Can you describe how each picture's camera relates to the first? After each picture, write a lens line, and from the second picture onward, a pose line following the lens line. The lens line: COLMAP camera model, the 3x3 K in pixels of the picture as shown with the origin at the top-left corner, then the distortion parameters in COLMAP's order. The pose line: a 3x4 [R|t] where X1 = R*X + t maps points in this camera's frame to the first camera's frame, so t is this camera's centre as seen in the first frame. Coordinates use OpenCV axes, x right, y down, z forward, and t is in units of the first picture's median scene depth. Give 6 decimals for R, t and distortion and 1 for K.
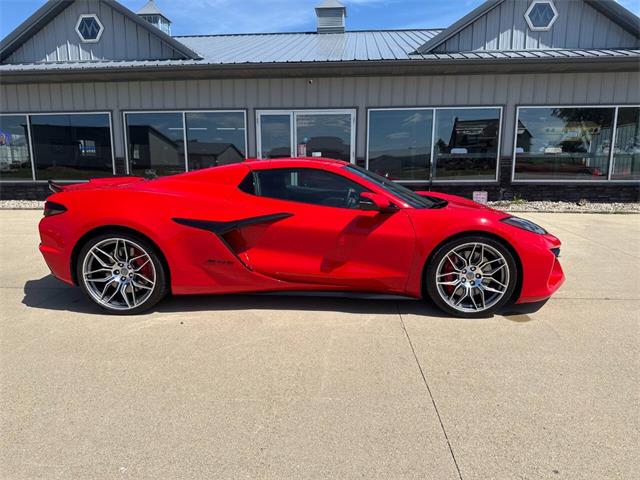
lens RADIAL K [[373.8, 0, 320.7], [0, 373.8, 219.2], [0, 0, 1]] dist [-0.000324, -0.001590]
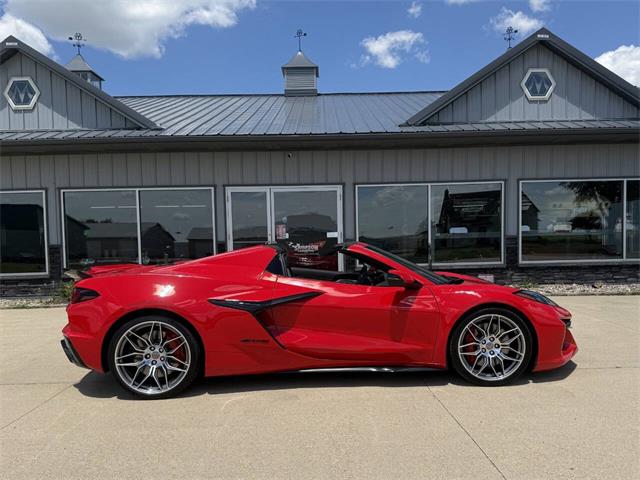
lens RADIAL K [[479.7, 0, 322.0], [0, 479.7, 270.3], [0, 0, 1]] dist [0.058578, -0.059152]
pose [[0.996229, -0.023224, 0.083597, -0.059611], [0.031626, 0.994421, -0.100628, 0.018890], [-0.080794, 0.102892, 0.991406, -0.112383]]
